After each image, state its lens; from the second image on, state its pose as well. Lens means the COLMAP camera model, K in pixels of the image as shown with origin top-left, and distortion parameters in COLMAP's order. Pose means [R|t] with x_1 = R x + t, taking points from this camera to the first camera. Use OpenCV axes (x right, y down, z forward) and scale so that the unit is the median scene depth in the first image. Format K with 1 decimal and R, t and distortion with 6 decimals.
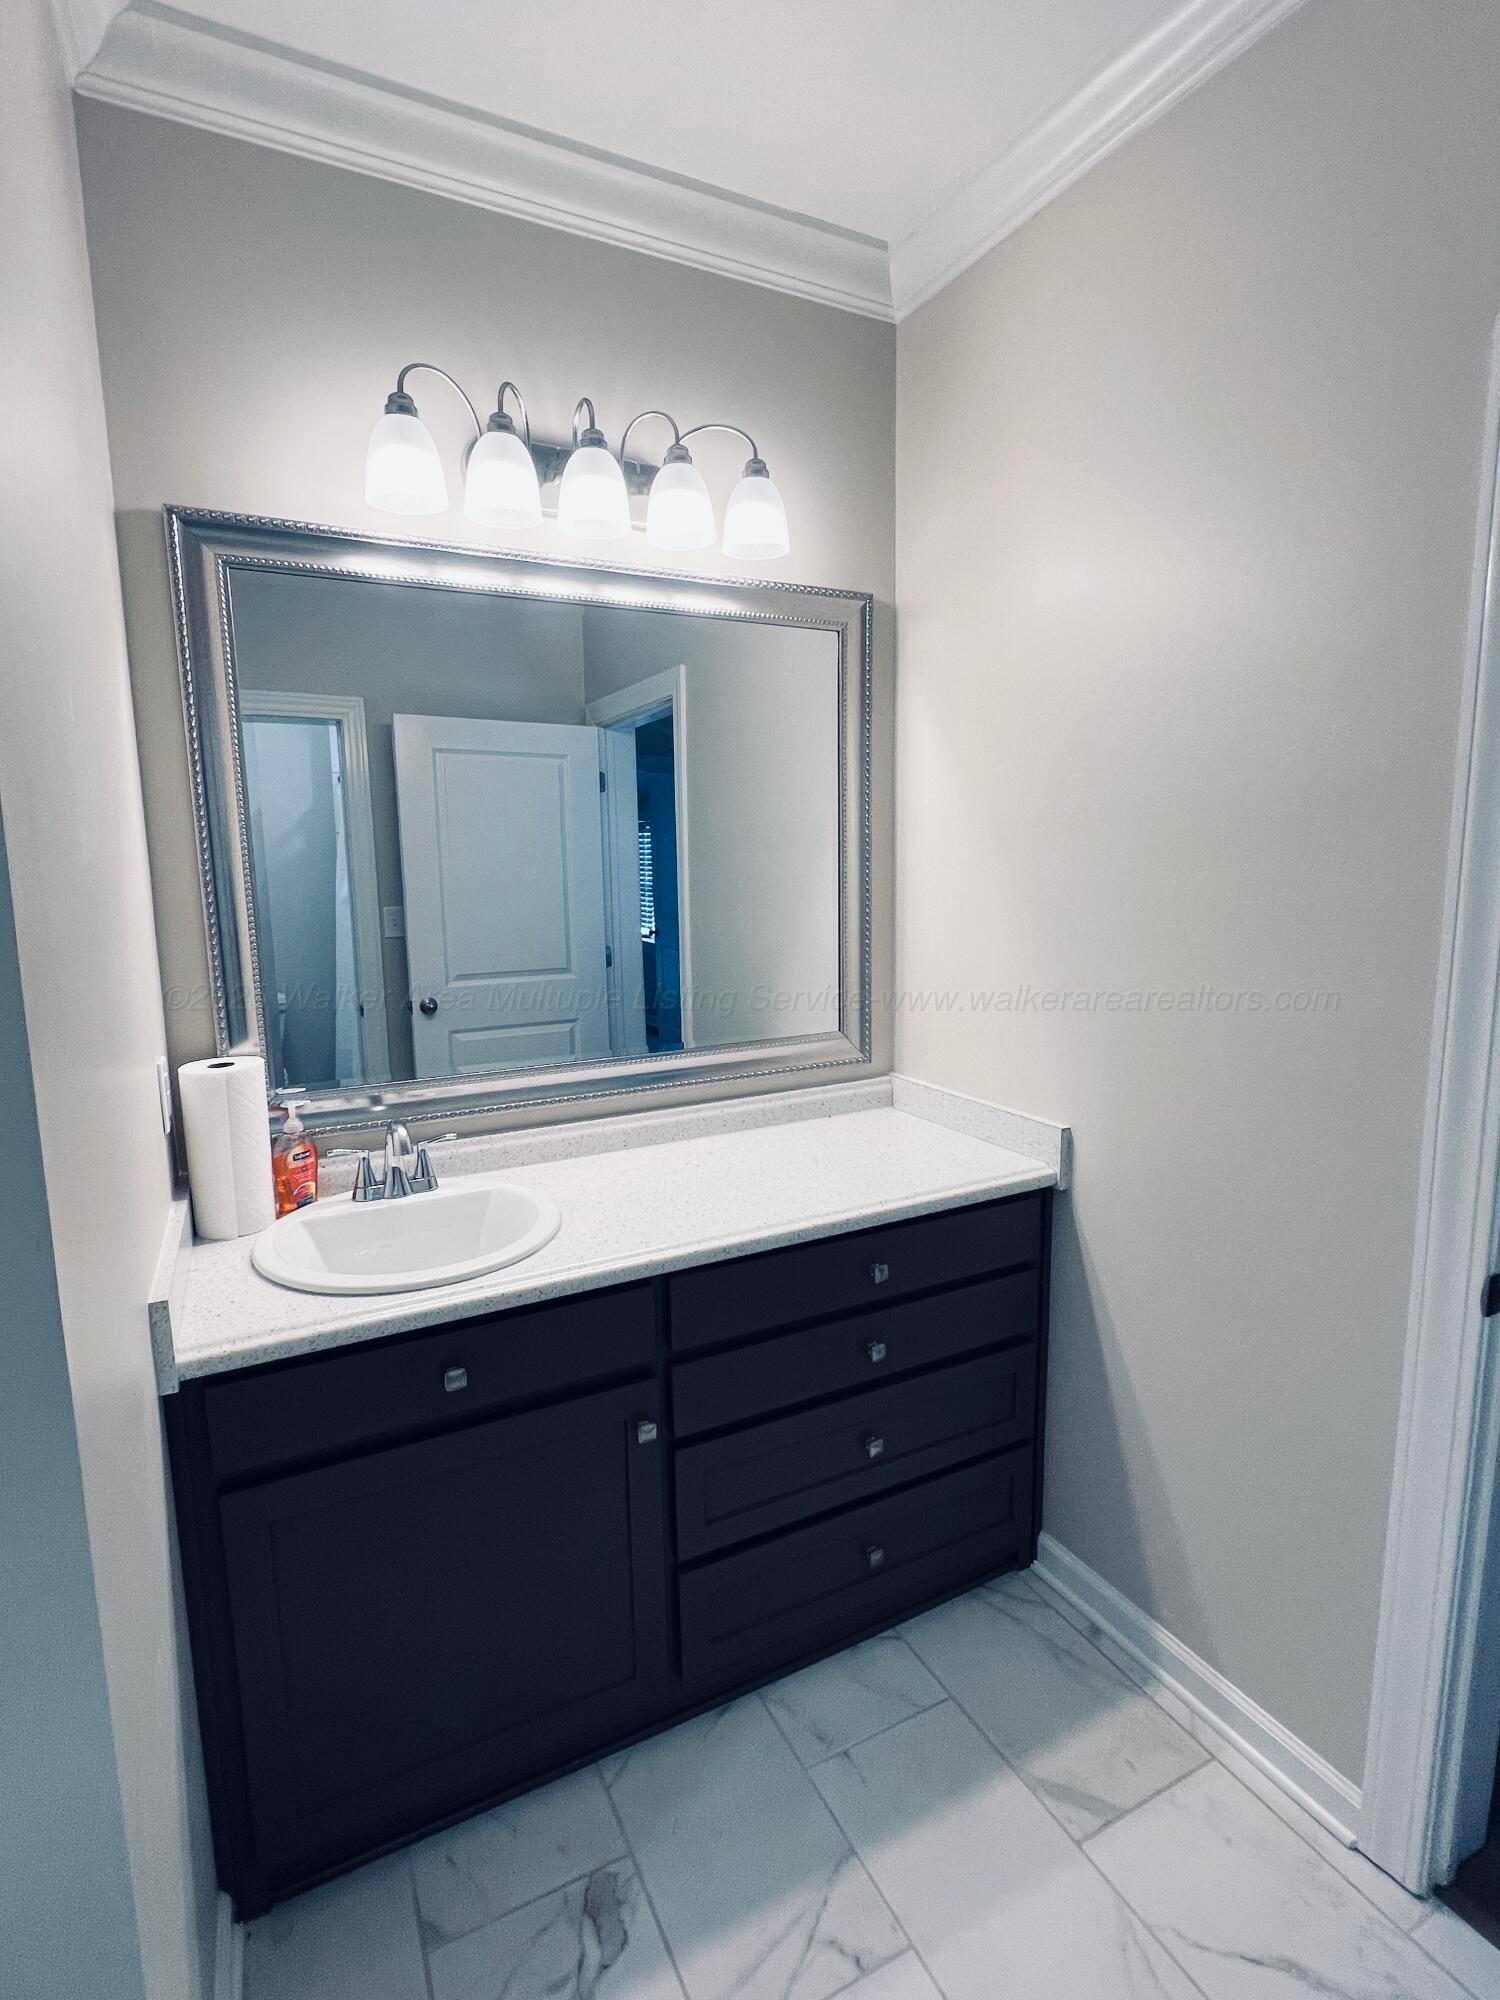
lens RADIAL K [[993.0, 0, 718.0], [0, 993.0, 1008.0], [0, 0, 1]] dist [-0.001995, 0.000185]
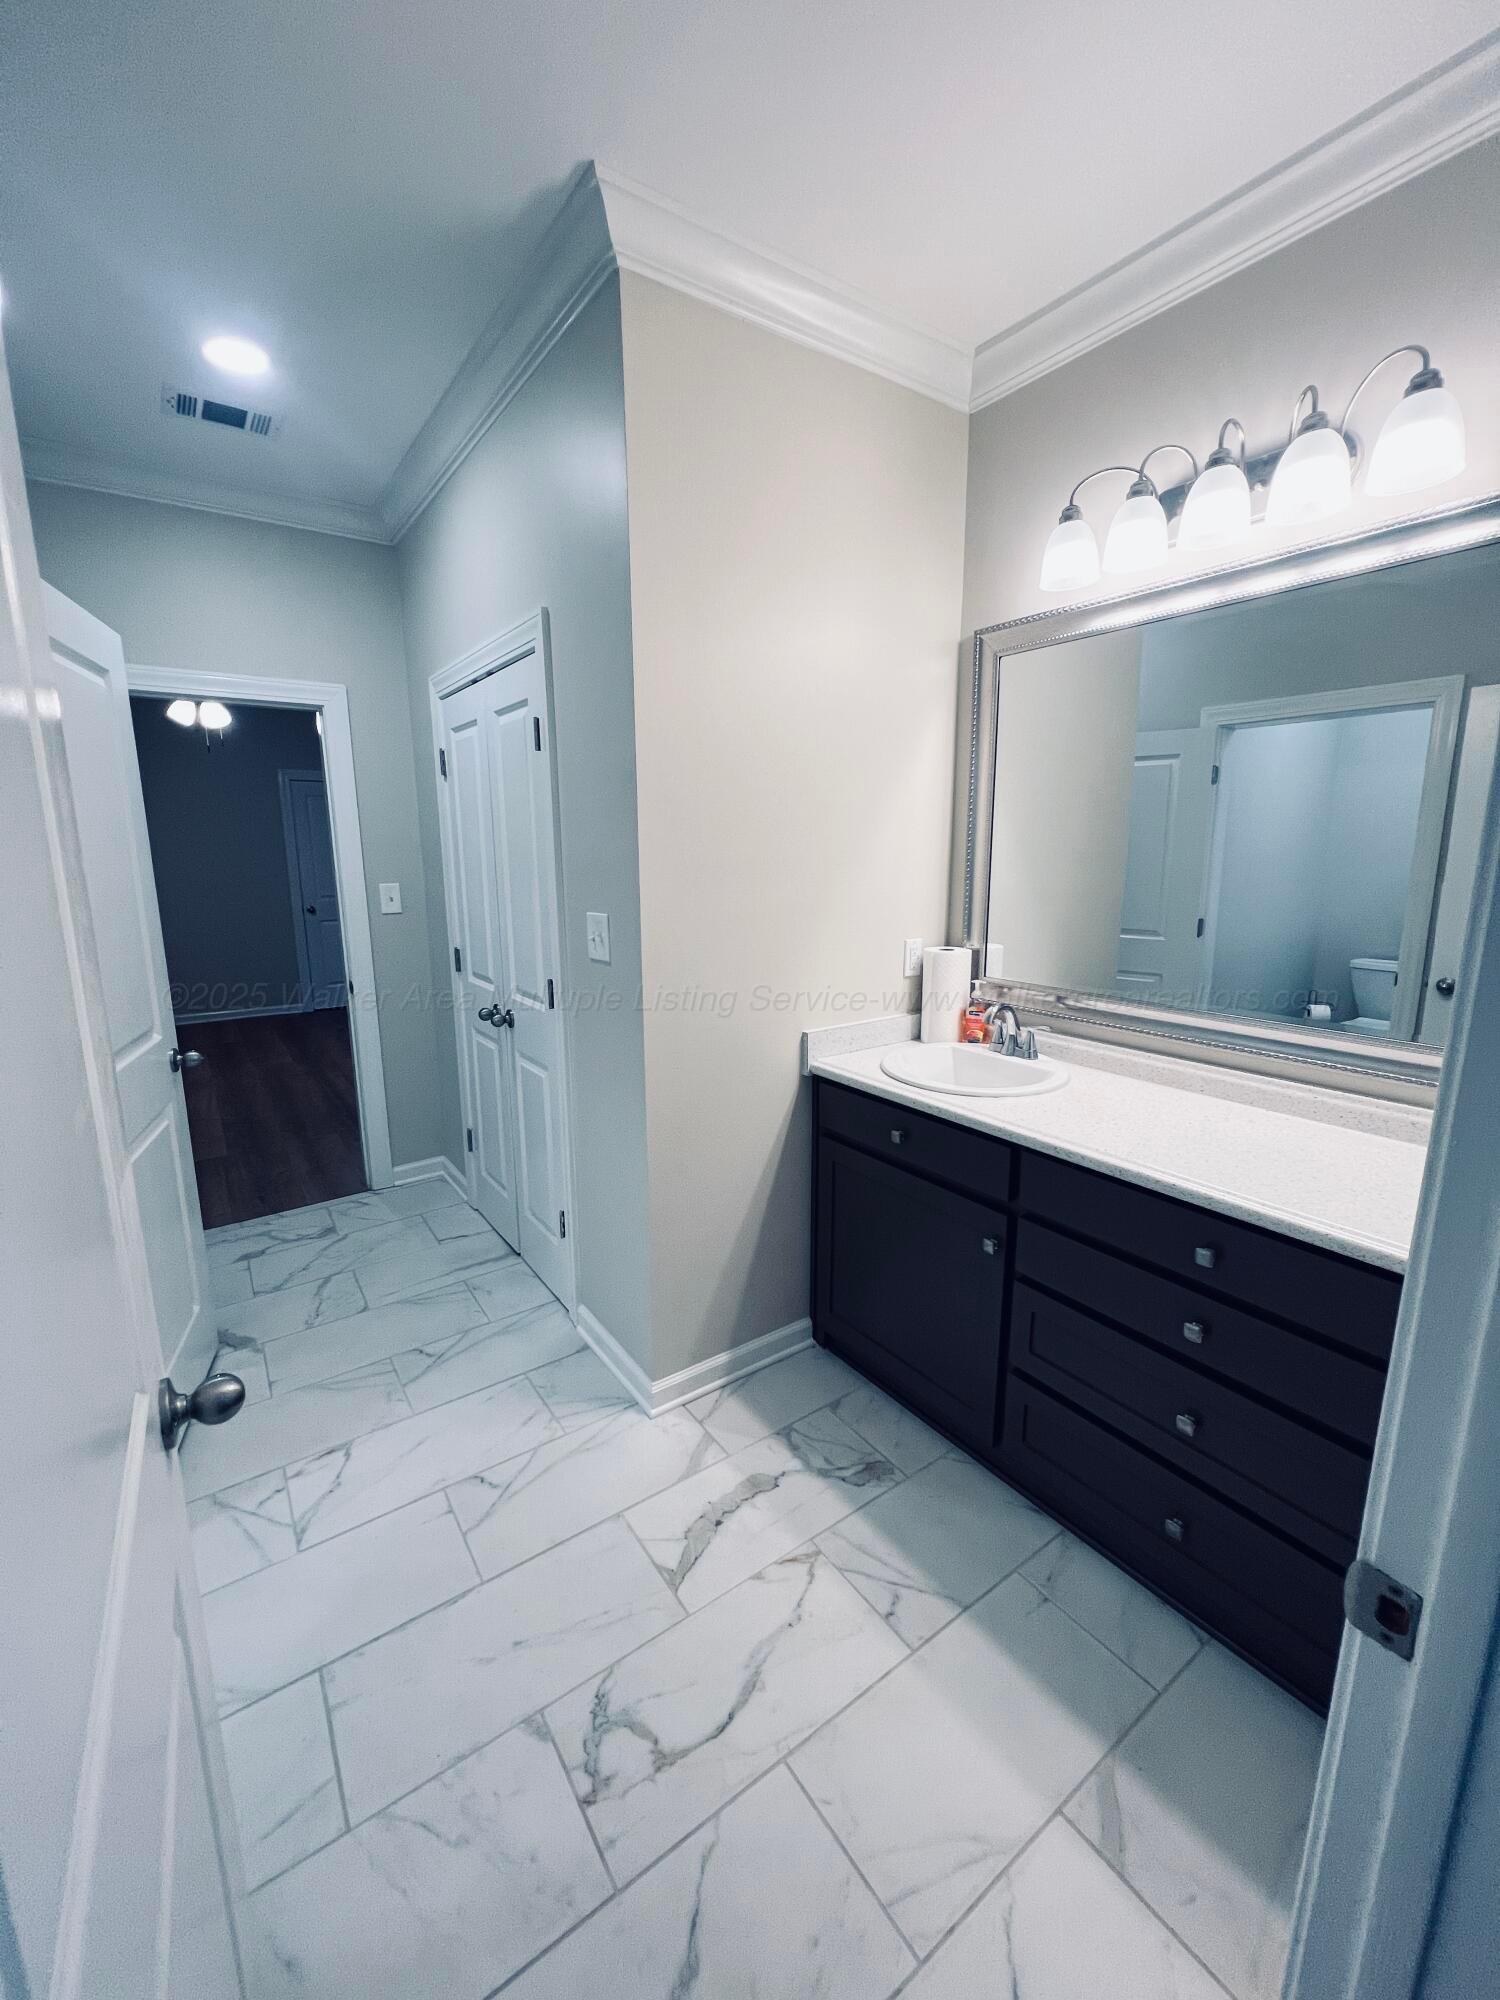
lens RADIAL K [[802.7, 0, 747.2], [0, 802.7, 1002.9], [0, 0, 1]] dist [0.000095, 0.000235]
pose [[0.143964, 0.204480, -0.968226, 0.865751], [-0.146071, 0.972092, 0.183577, -0.062088], [0.978743, 0.115001, 0.169815, 0.413540]]
